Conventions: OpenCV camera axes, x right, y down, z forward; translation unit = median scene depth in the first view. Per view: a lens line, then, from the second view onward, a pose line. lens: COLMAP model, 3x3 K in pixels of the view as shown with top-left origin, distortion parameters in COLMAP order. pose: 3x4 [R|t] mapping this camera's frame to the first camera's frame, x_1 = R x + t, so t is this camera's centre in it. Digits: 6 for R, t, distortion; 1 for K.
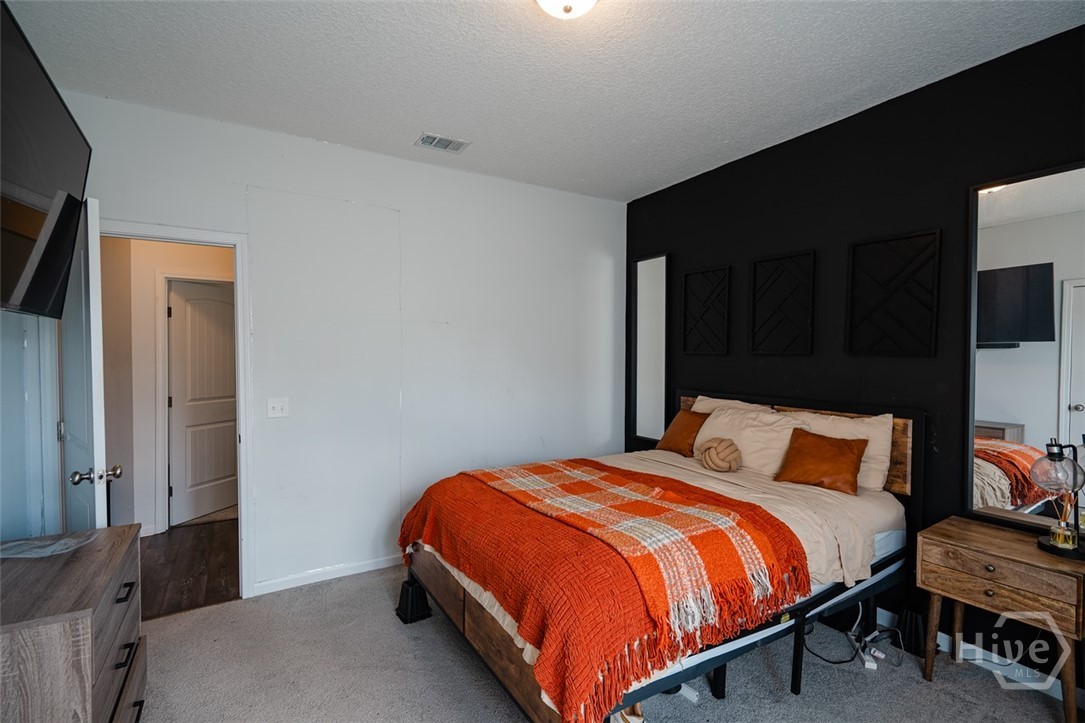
lens RADIAL K [[493.4, 0, 541.6], [0, 493.4, 362.3], [0, 0, 1]] dist [0.001108, 0.000060]
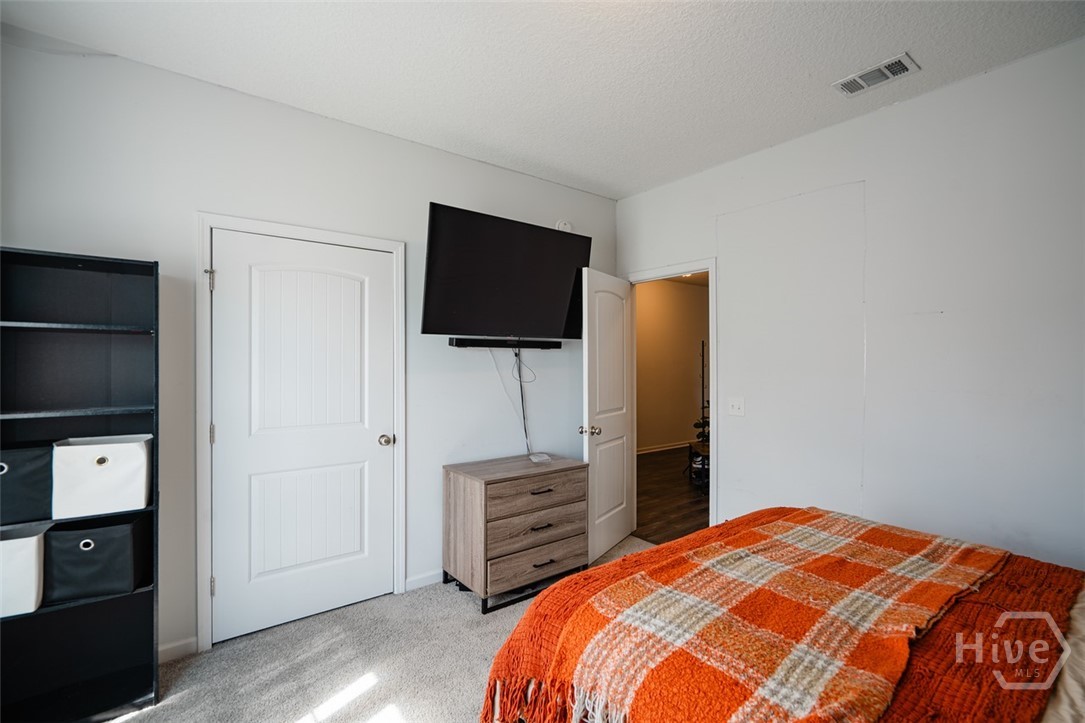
lens RADIAL K [[493.4, 0, 541.1], [0, 493.4, 361.5], [0, 0, 1]] dist [0.001108, 0.000060]
pose [[0.104990, -0.002306, -0.994471, 0.772785], [-0.011554, 0.999927, -0.003539, -0.001165], [0.994406, 0.011862, 0.104955, 0.656700]]
